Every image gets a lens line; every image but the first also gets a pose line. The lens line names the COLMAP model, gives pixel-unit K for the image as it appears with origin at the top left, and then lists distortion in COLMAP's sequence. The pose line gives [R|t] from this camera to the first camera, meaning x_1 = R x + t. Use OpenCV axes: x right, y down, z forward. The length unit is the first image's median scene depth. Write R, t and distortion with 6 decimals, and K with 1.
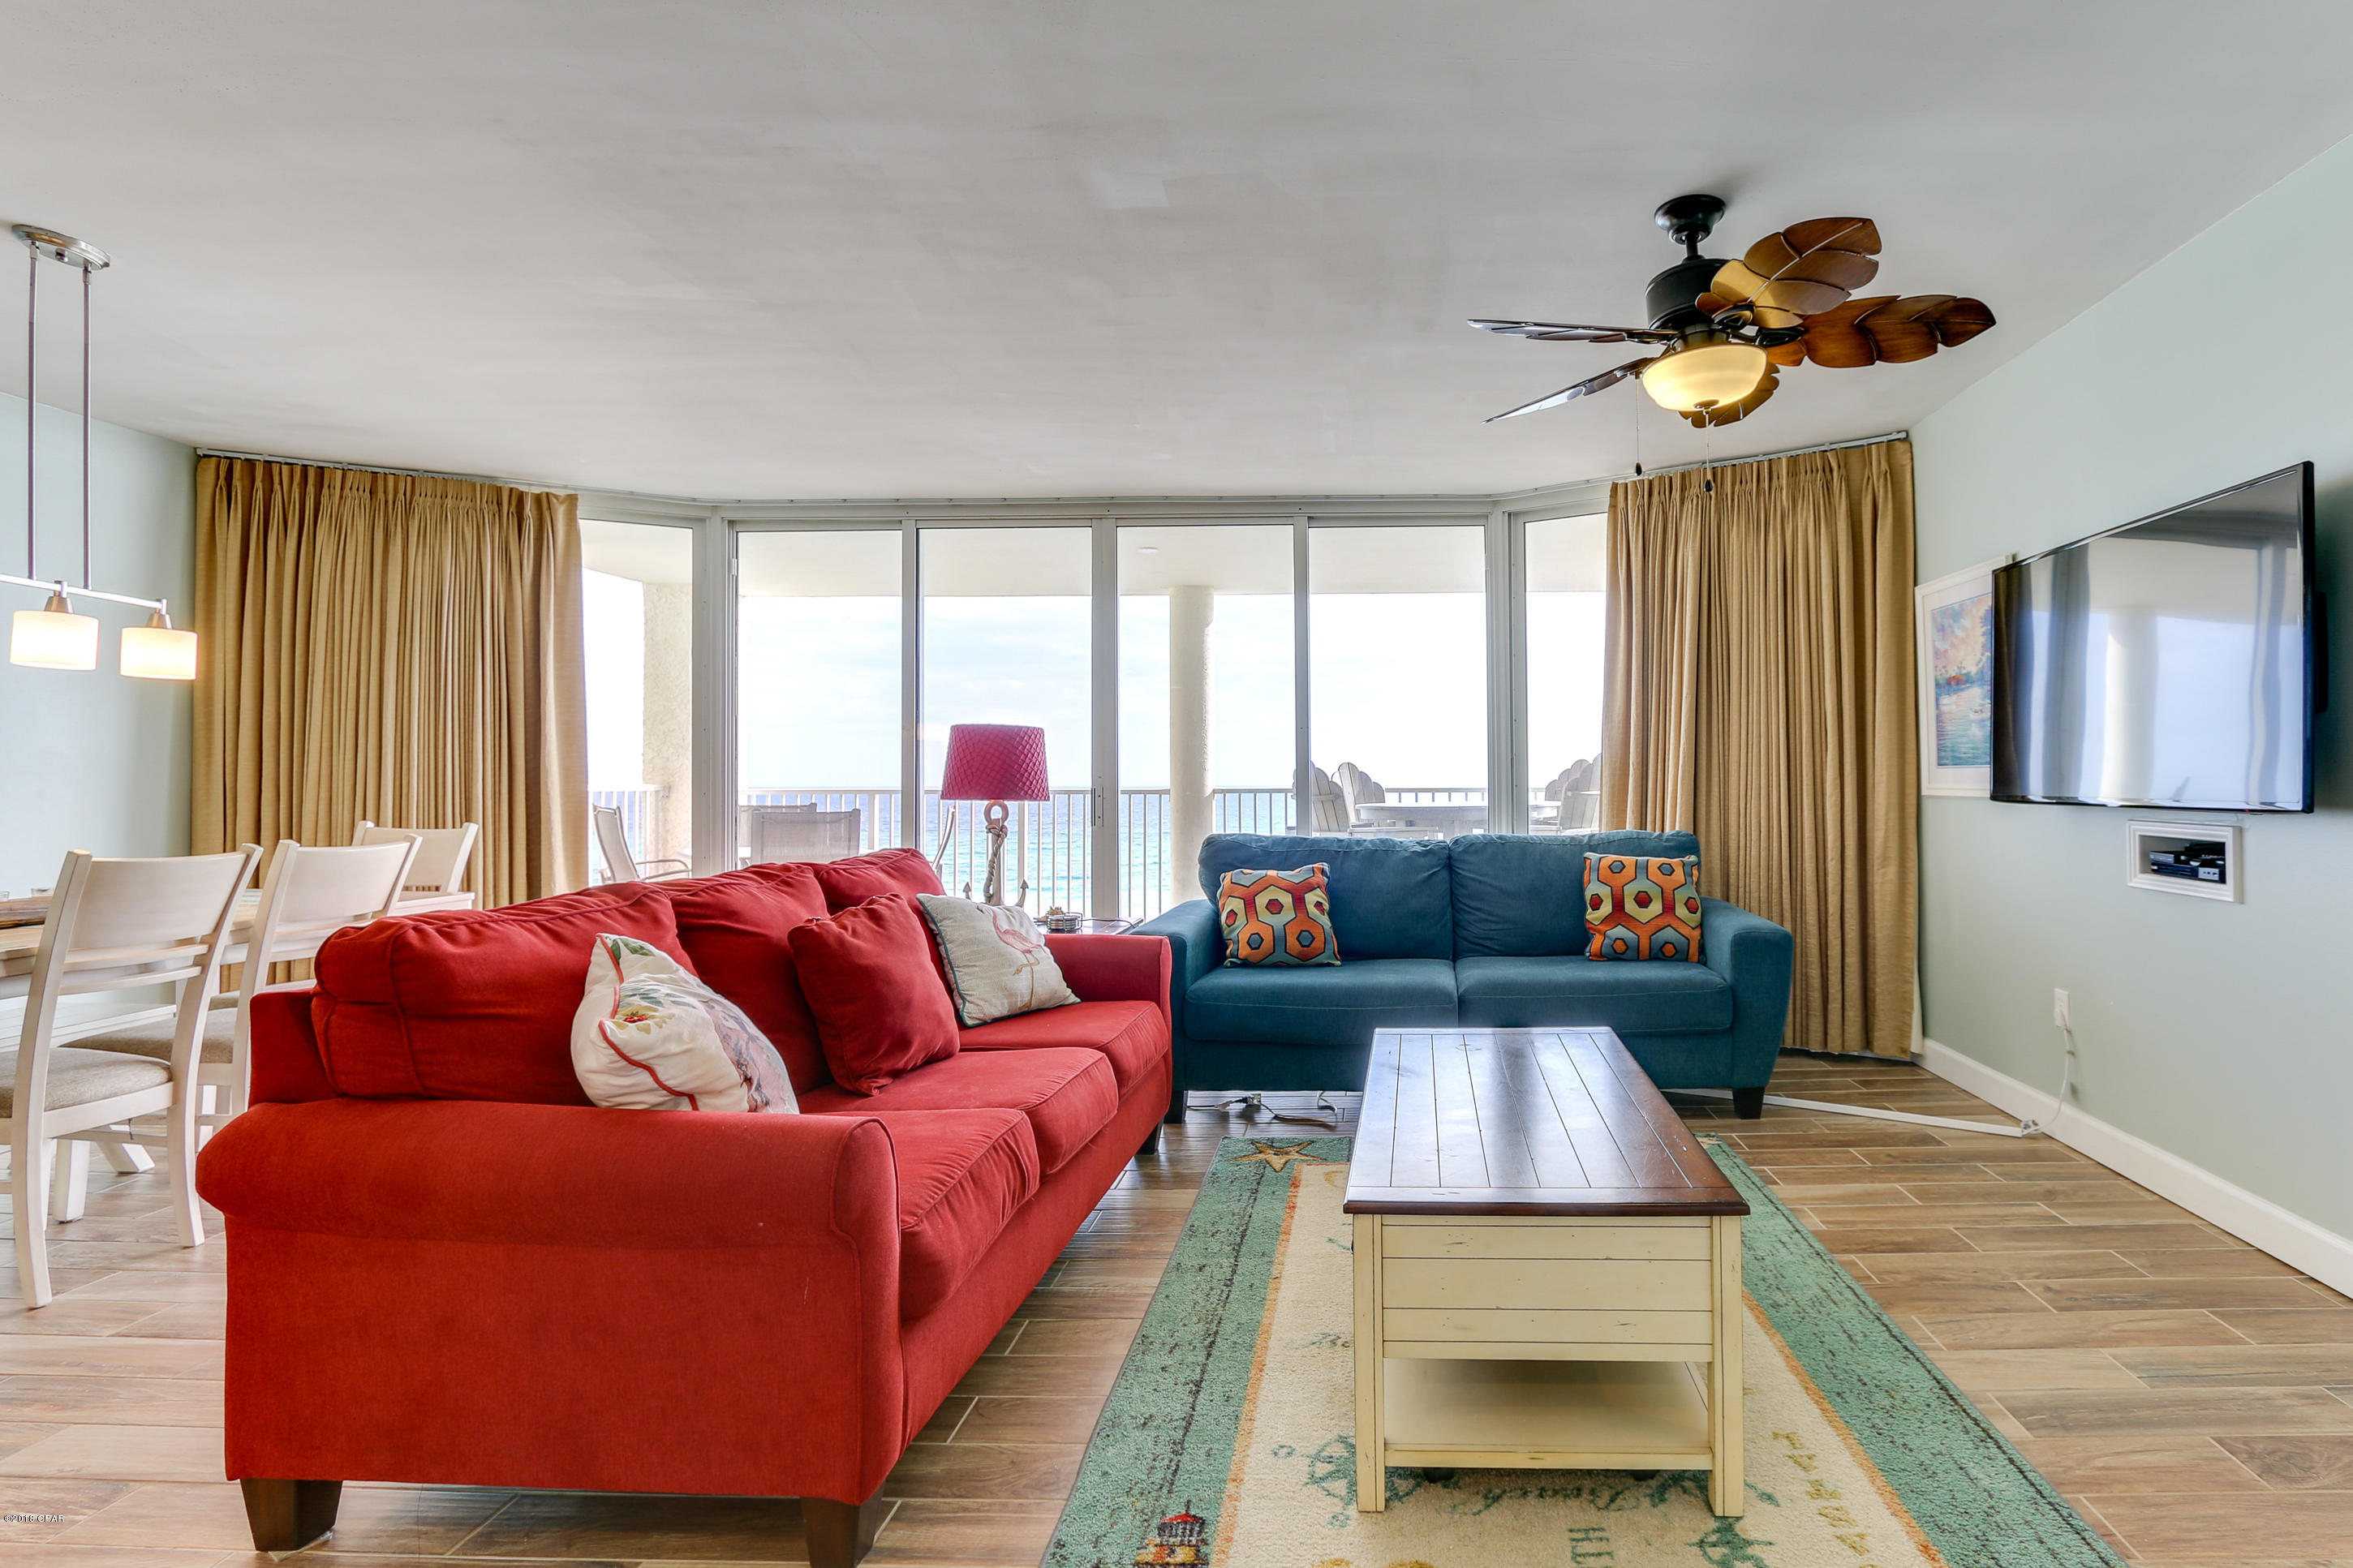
lens RADIAL K [[1148.2, 0, 1365.6], [0, 1148.2, 773.0], [0, 0, 1]] dist [-0.017554, 0.001311]
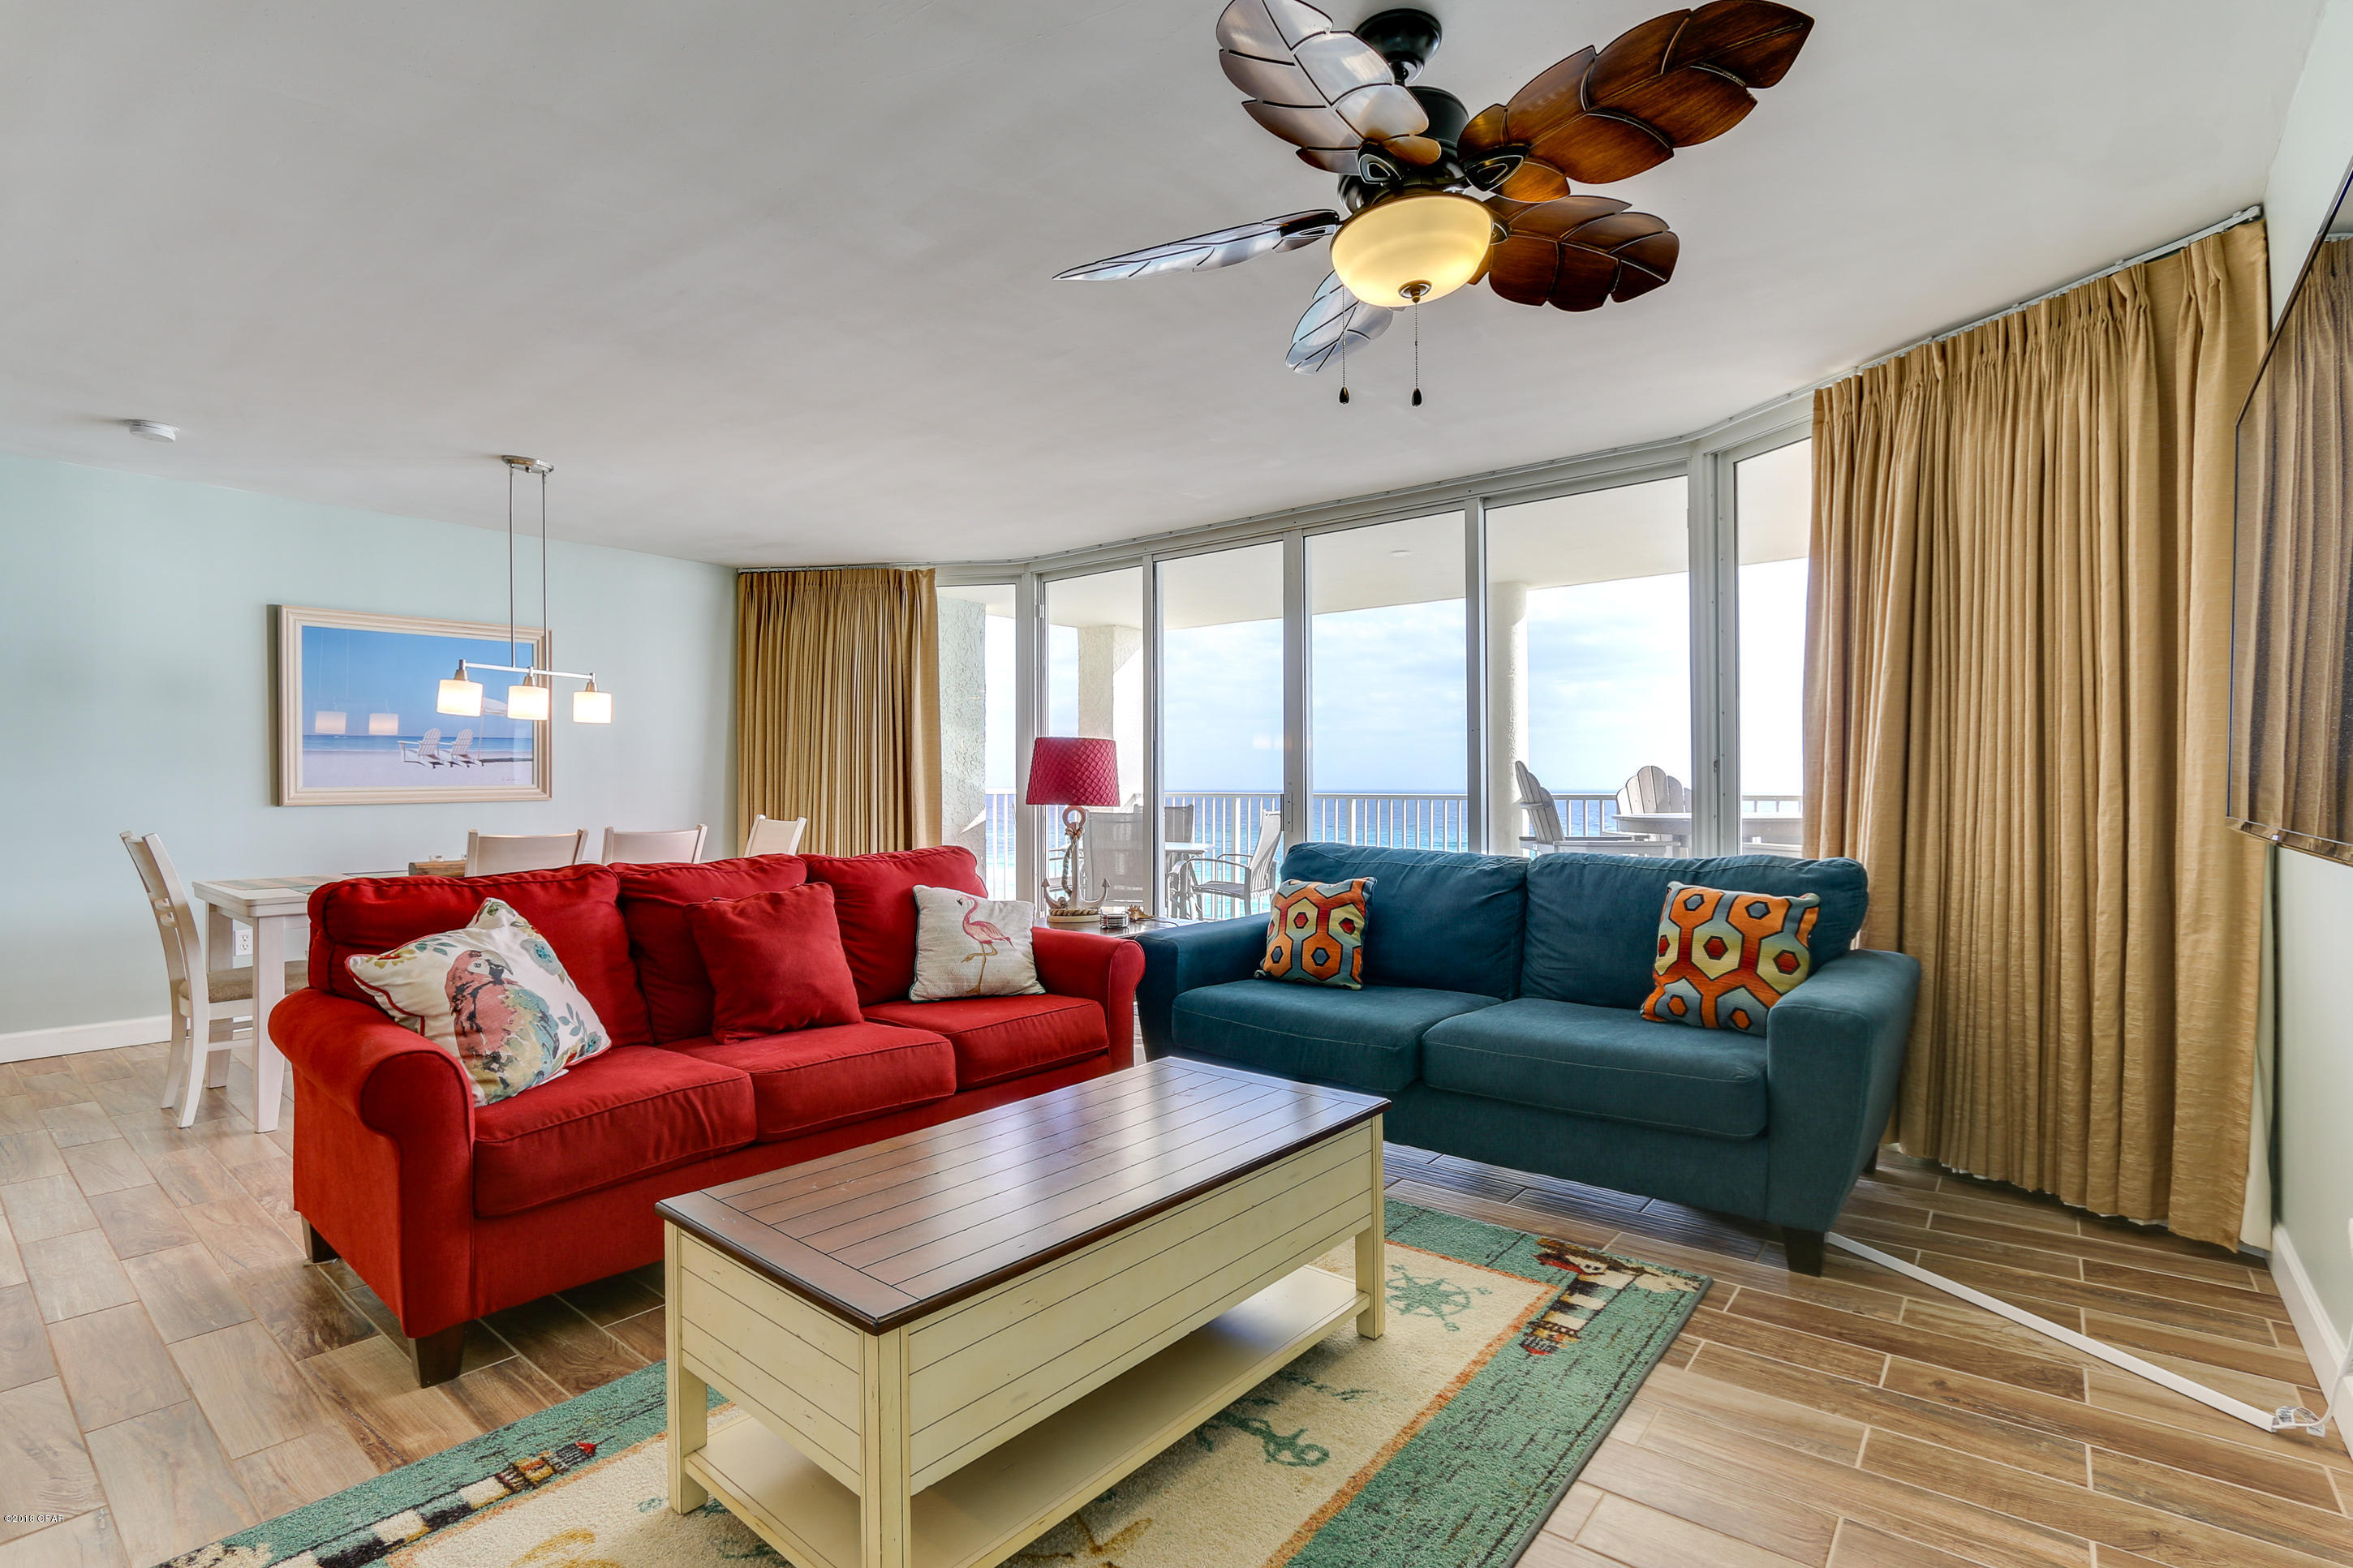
lens RADIAL K [[1111.3, 0, 1205.0], [0, 1111.3, 787.5], [0, 0, 1]] dist [-0.018530, 0.005846]
pose [[0.787955, 0.002307, -0.615728, 0.406360], [0.004451, 0.999946, 0.009443, -0.002821], [0.615716, -0.010181, 0.787902, 0.214830]]
